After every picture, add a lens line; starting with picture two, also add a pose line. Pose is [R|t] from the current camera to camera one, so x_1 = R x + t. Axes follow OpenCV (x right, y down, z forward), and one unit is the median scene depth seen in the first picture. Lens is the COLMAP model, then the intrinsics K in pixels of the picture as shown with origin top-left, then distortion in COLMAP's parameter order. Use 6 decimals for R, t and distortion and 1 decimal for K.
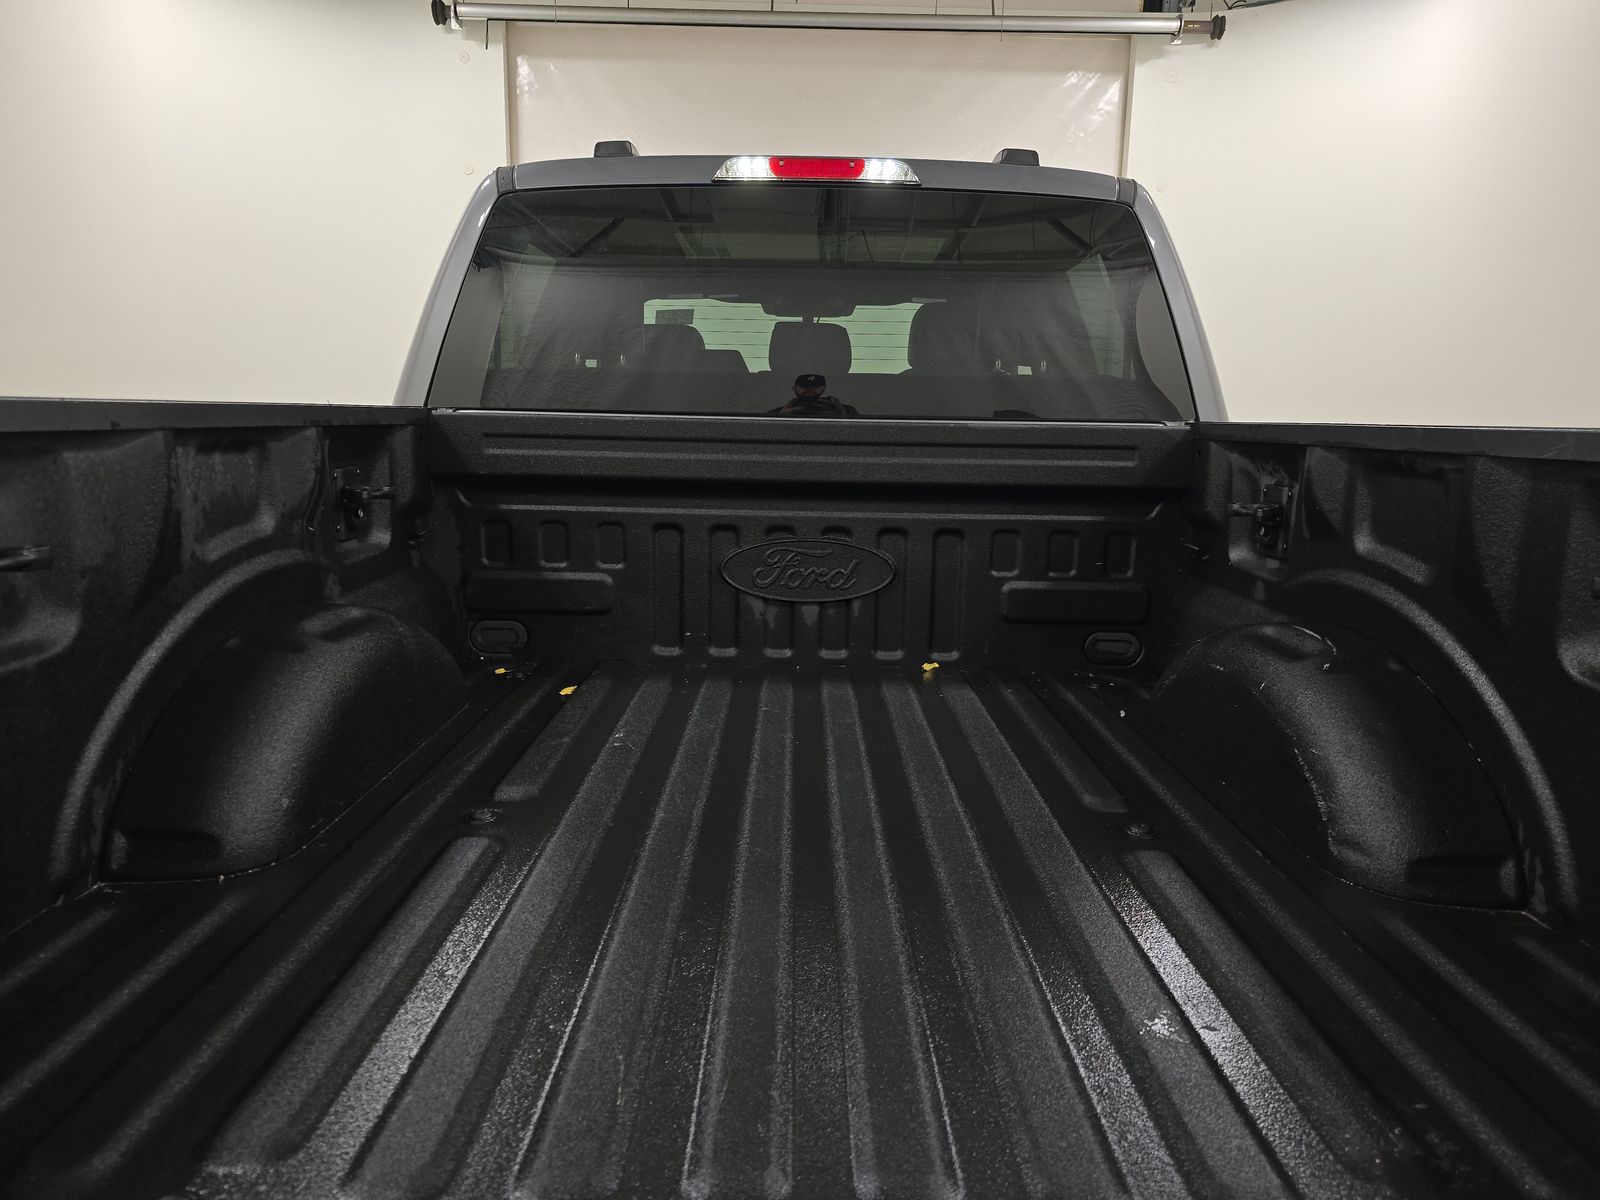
lens RADIAL K [[1088.7, 0, 806.0], [0, 1088.7, 599.4], [0, 0, 1]] dist [0.035124, -0.015306]
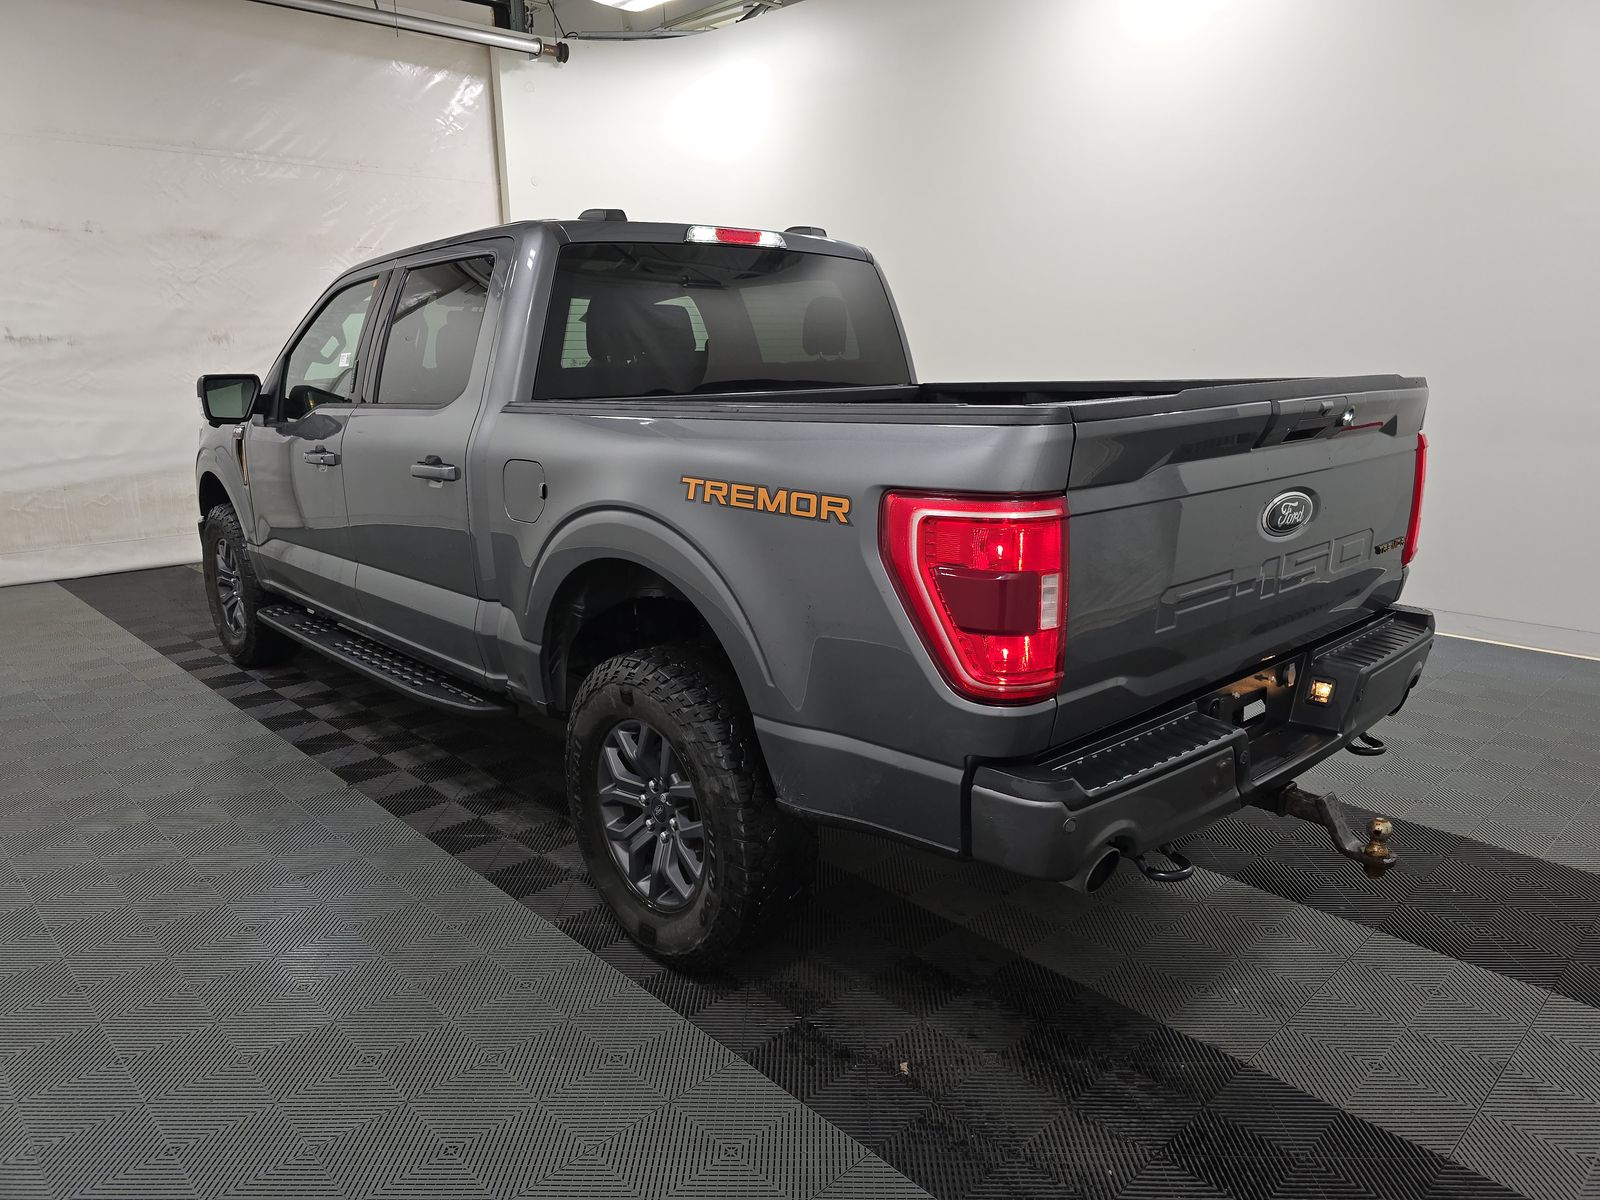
lens RADIAL K [[1088.7, 0, 808.6], [0, 1088.7, 603.1], [0, 0, 1]] dist [0.035124, -0.015306]
pose [[0.743357, -0.181894, 0.643689, -0.641051], [0.152664, 0.983053, 0.101489, -0.006661], [-0.651240, 0.022825, 0.758528, -0.168896]]
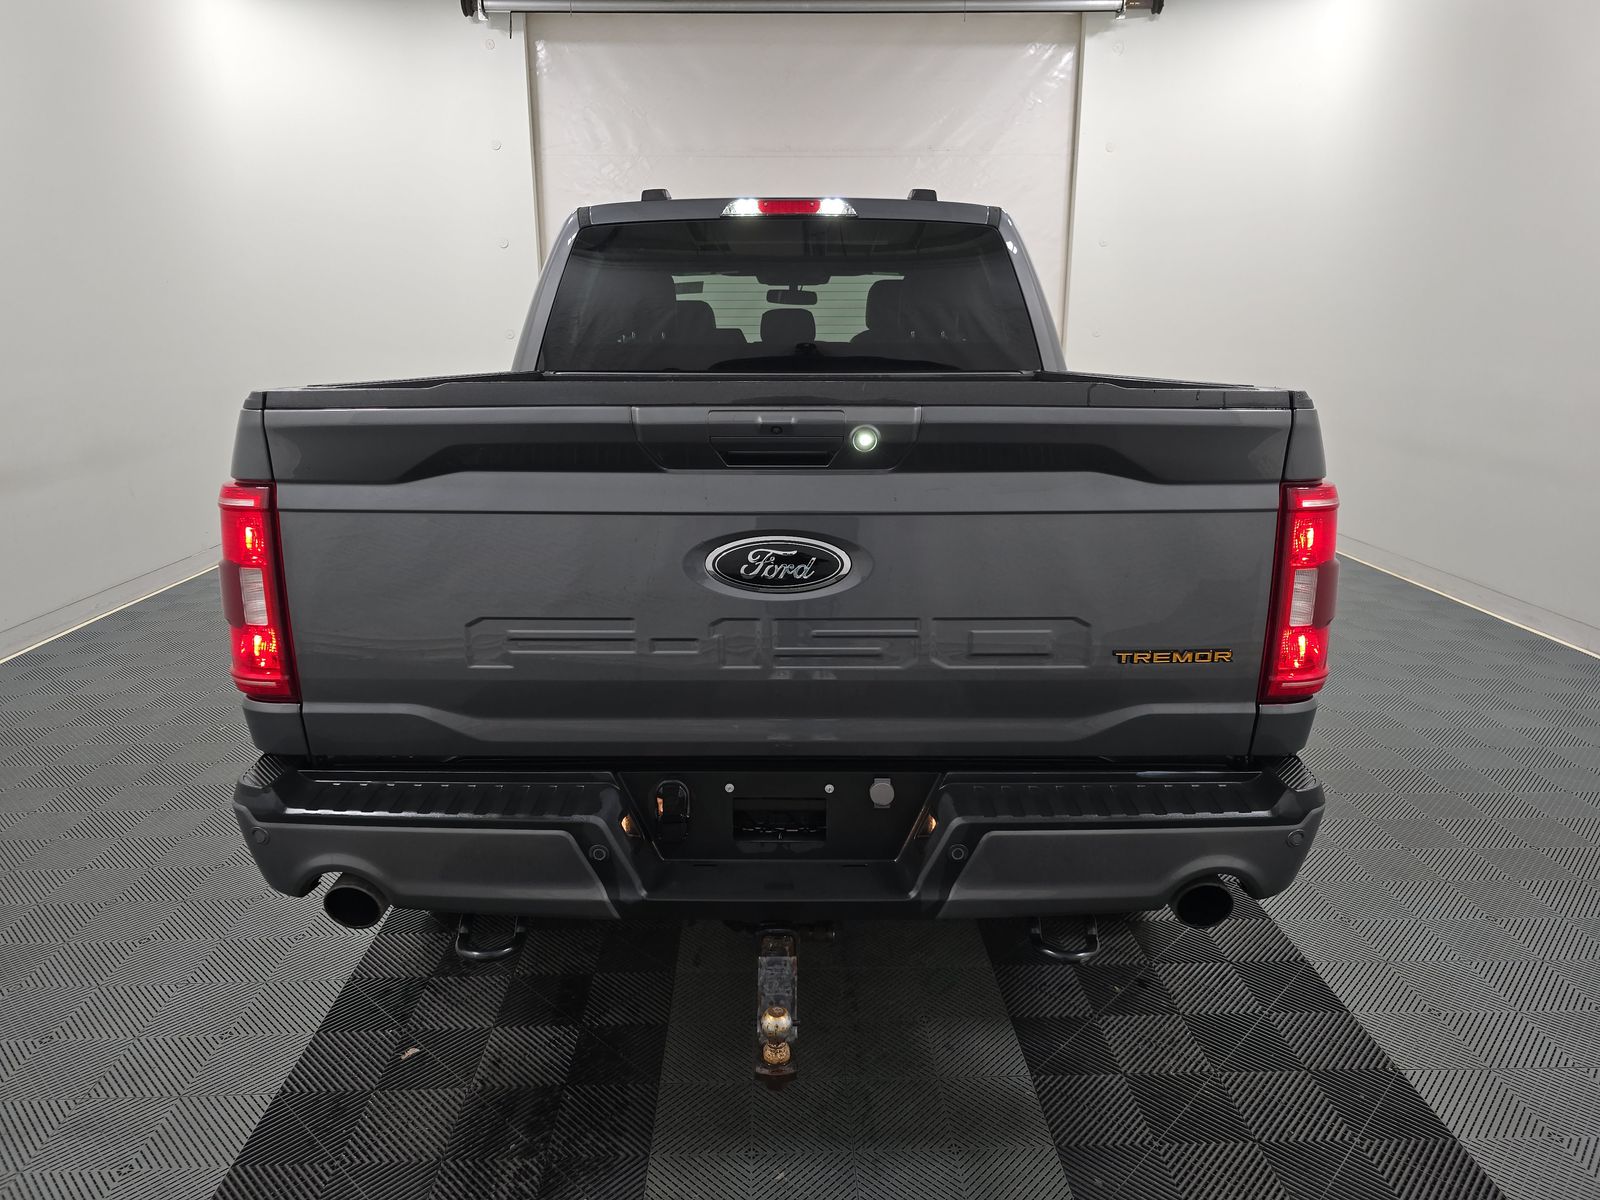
lens RADIAL K [[1088.7, 0, 796.3], [0, 1088.7, 606.9], [0, 0, 1]] dist [0.035124, -0.015306]
pose [[0.999765, -0.017164, -0.013252, 0.018546], [0.017954, 0.997916, 0.061982, 0.040573], [0.012160, -0.062206, 0.997989, -0.336369]]
